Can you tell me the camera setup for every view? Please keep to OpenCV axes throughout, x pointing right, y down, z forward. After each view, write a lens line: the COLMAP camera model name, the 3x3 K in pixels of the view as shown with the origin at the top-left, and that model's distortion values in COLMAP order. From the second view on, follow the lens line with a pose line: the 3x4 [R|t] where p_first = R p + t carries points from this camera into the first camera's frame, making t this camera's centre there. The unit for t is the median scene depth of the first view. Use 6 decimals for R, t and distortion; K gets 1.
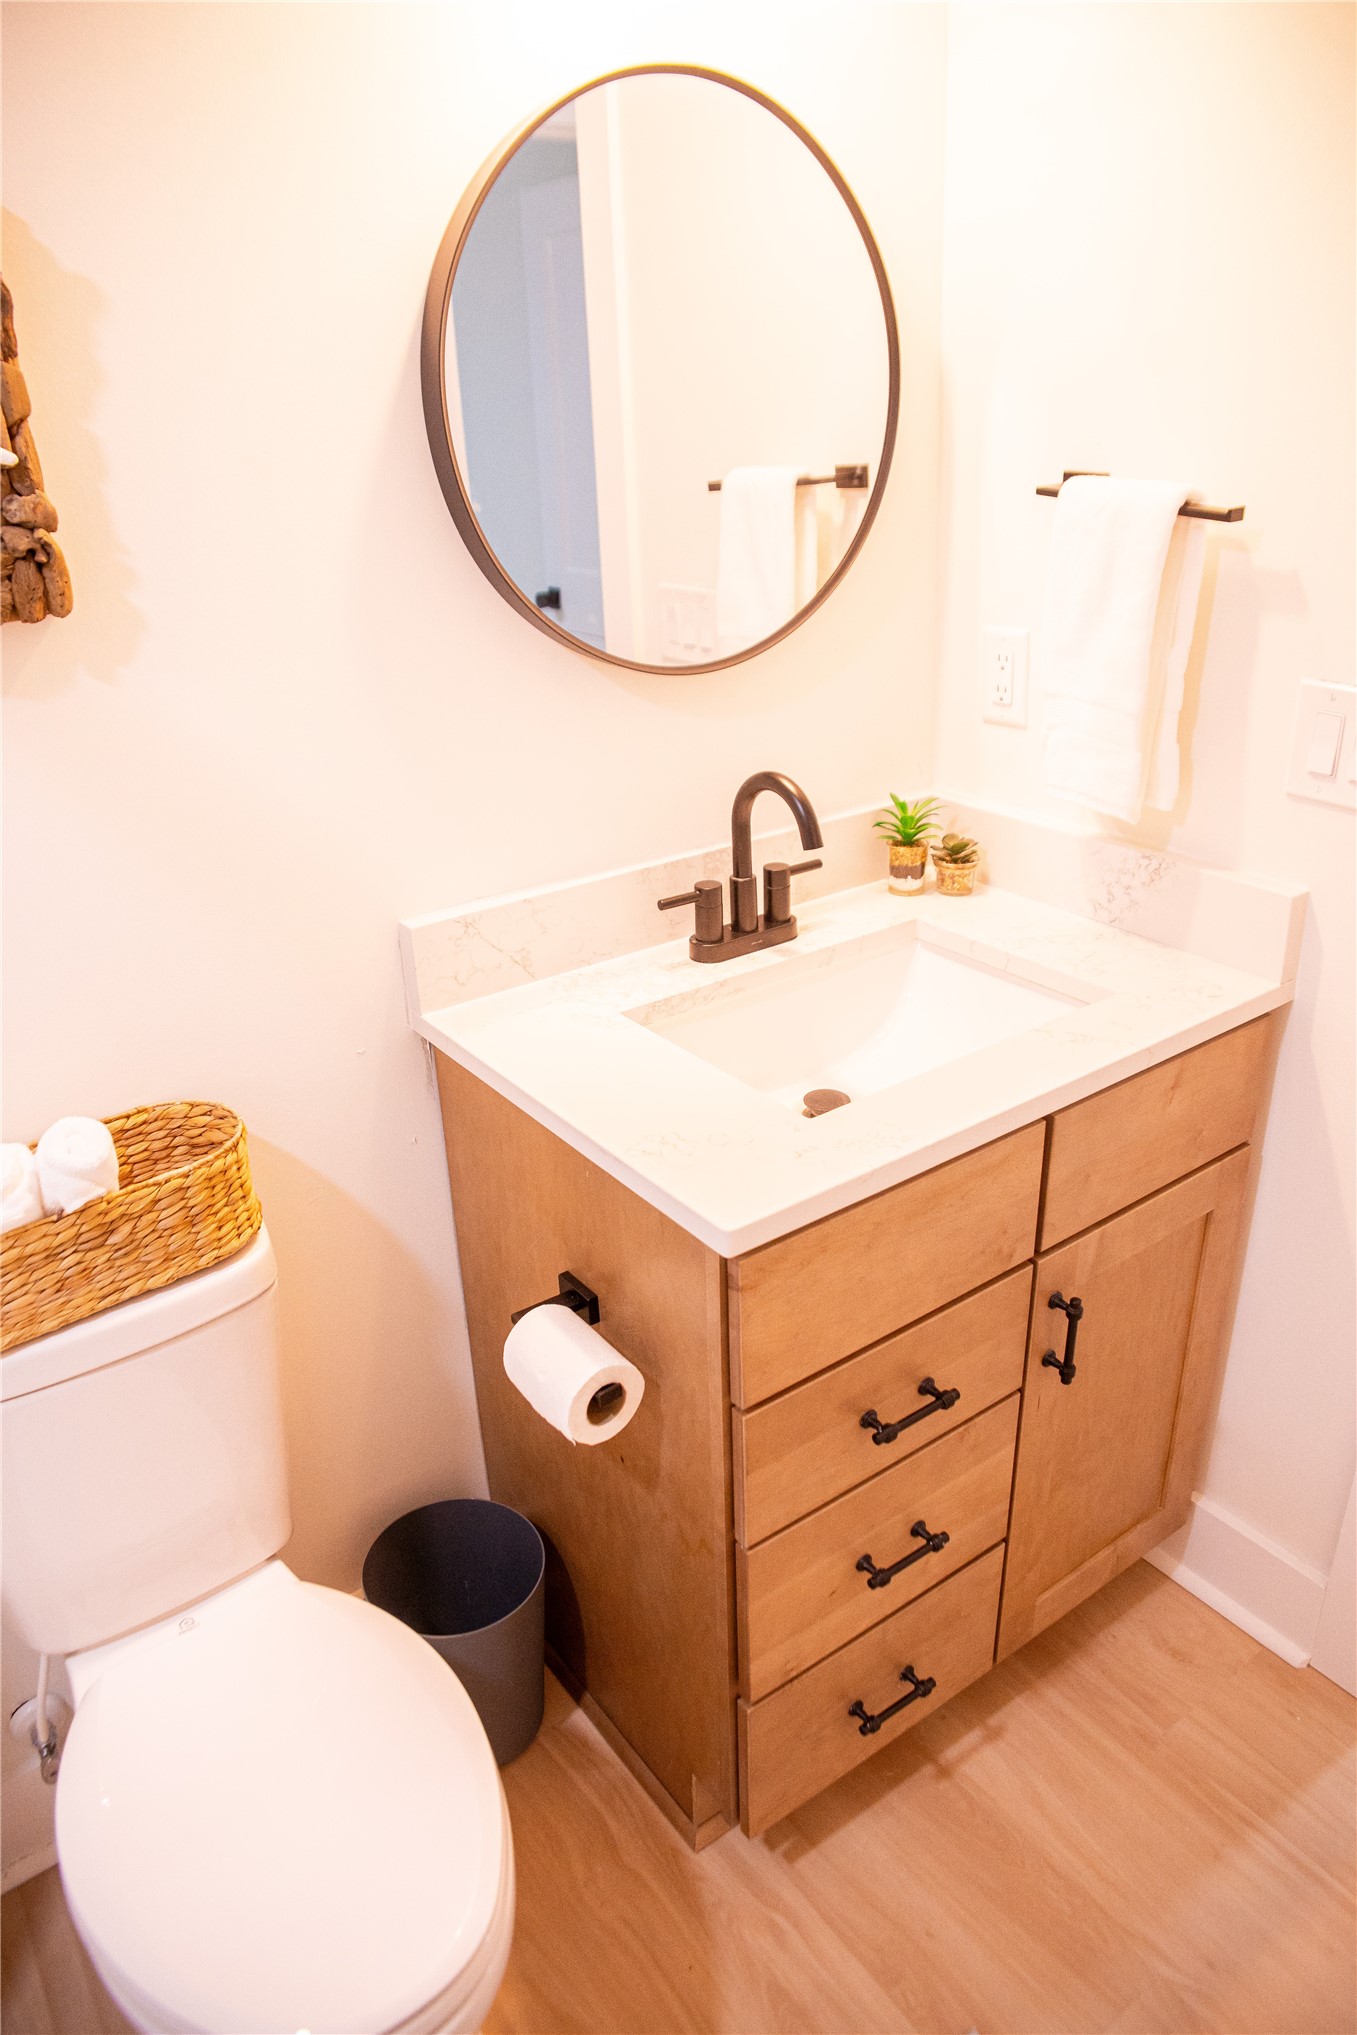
lens RADIAL K [[1389.5, 0, 683.0], [0, 1389.5, 1027.9], [0, 0, 1]] dist [-0.122687, 0.092095]
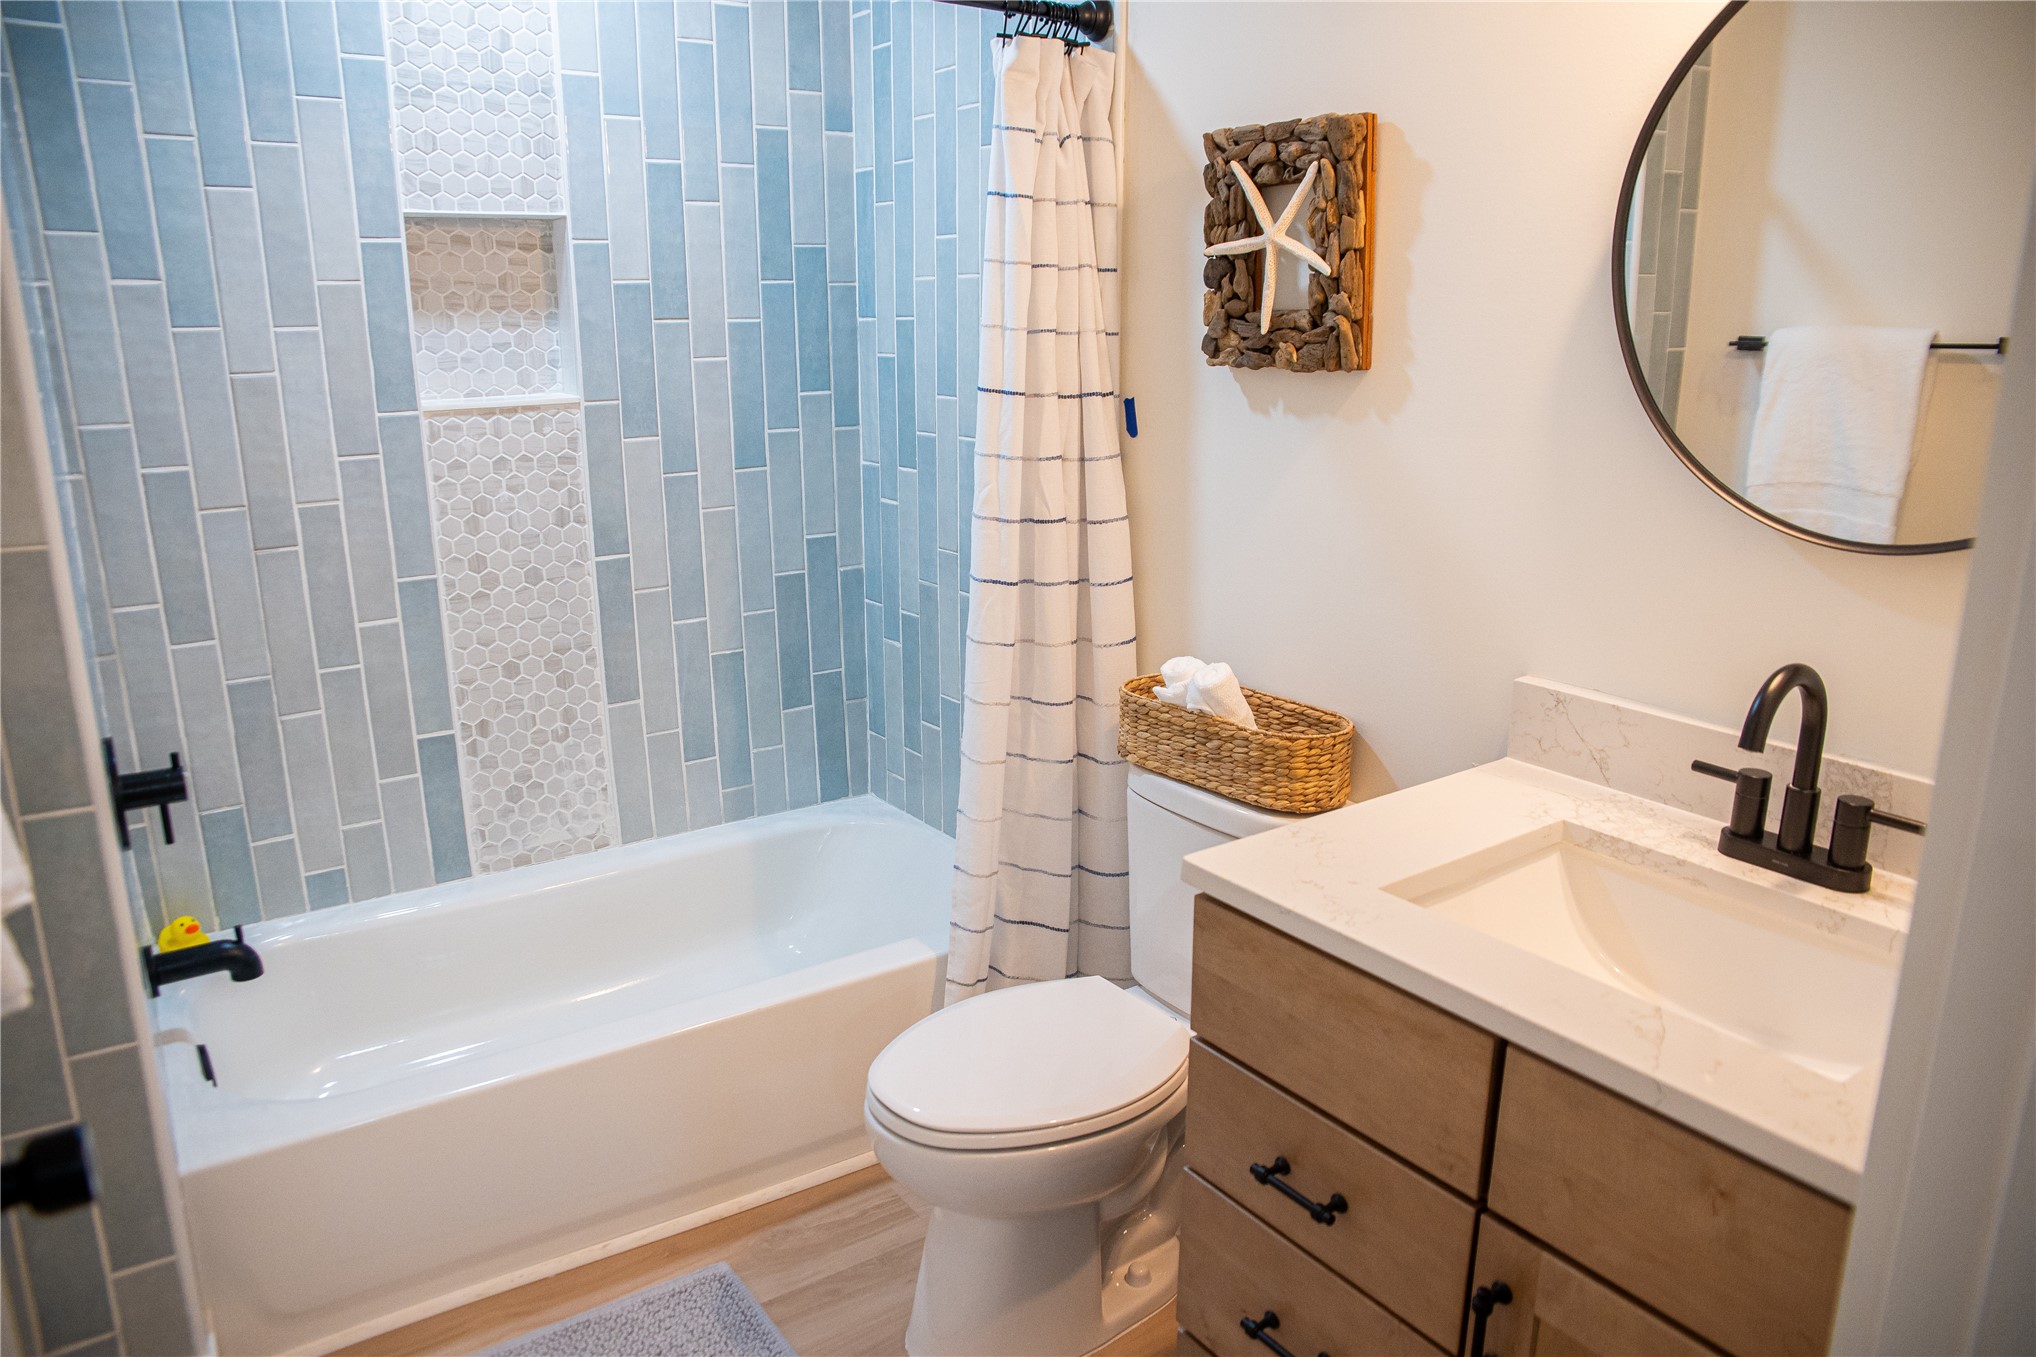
lens RADIAL K [[1390.2, 0, 1018.0], [0, 1390.2, 678.5], [0, 0, 1]] dist [-0.122687, 0.092095]
pose [[-0.008576, 0.296257, -0.955070, 0.963855], [-0.414675, 0.868056, 0.272989, -0.227005], [0.909929, 0.398385, 0.115406, 0.513005]]
